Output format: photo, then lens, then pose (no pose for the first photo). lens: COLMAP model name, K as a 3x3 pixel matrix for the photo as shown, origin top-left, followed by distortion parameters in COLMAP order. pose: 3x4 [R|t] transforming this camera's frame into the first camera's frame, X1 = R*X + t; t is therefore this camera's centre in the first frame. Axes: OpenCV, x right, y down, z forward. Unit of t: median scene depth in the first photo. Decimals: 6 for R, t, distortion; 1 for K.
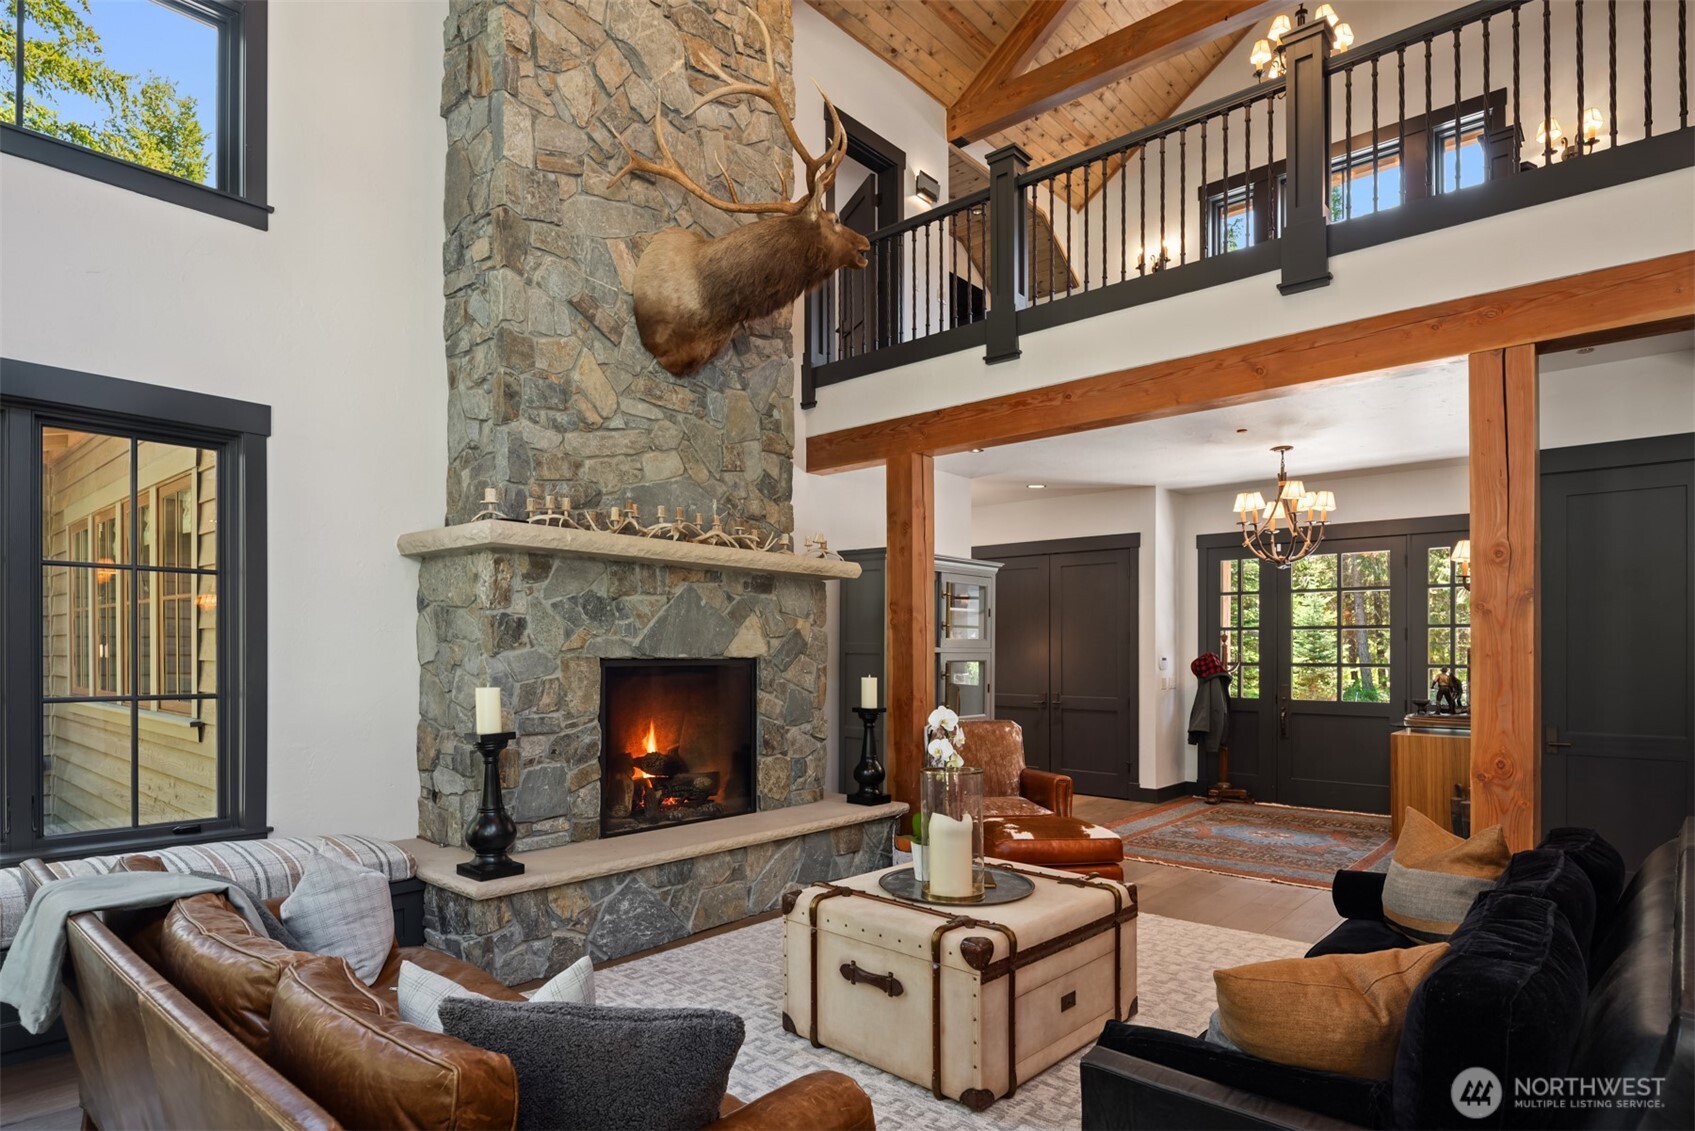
lens RADIAL K [[919.2, 0, 847.5], [0, 919.2, 565.5], [0, 0, 1]] dist [0.000215, -0.000030]
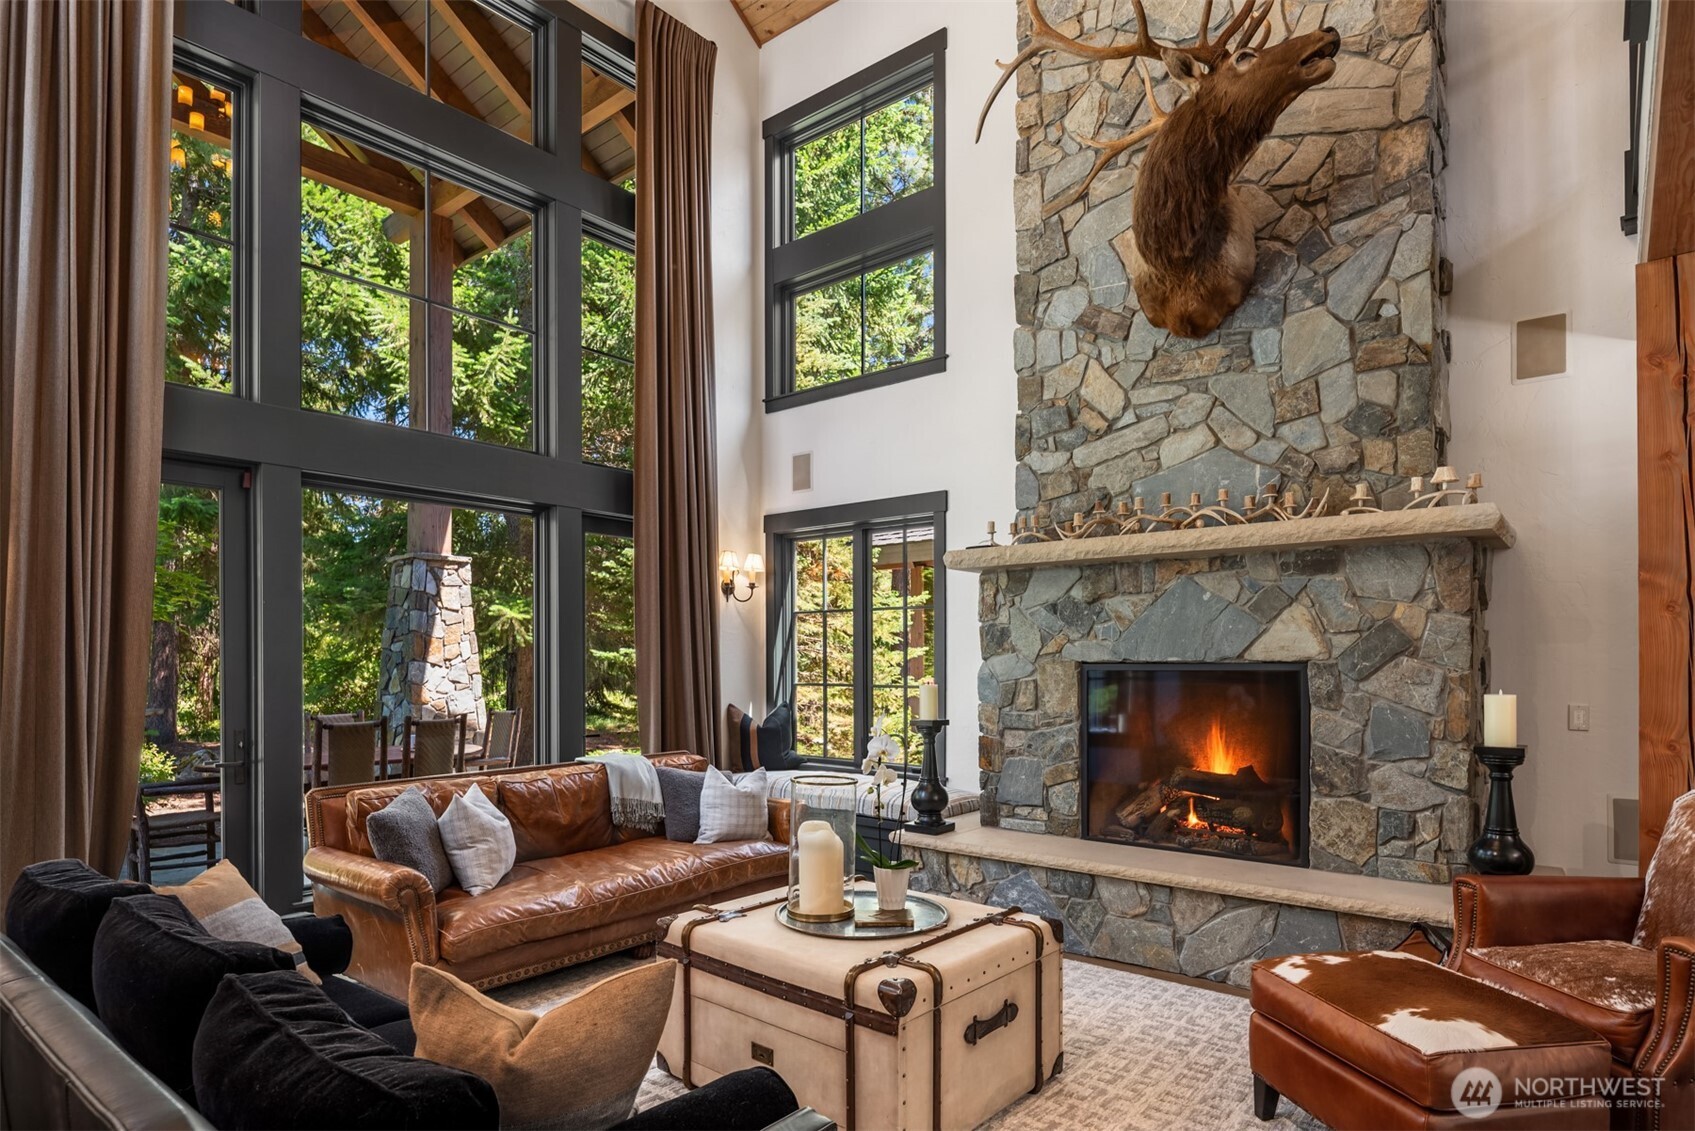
lens RADIAL K [[932.1, 0, 847.5], [0, 932.1, 565.5], [0, 0, 1]] dist [0.000324, 0.000155]
pose [[0.032034, -0.104566, -0.994002, 0.730603], [0.099082, 0.989946, -0.100946, 0.070220], [0.994564, -0.095254, 0.042072, 0.677369]]
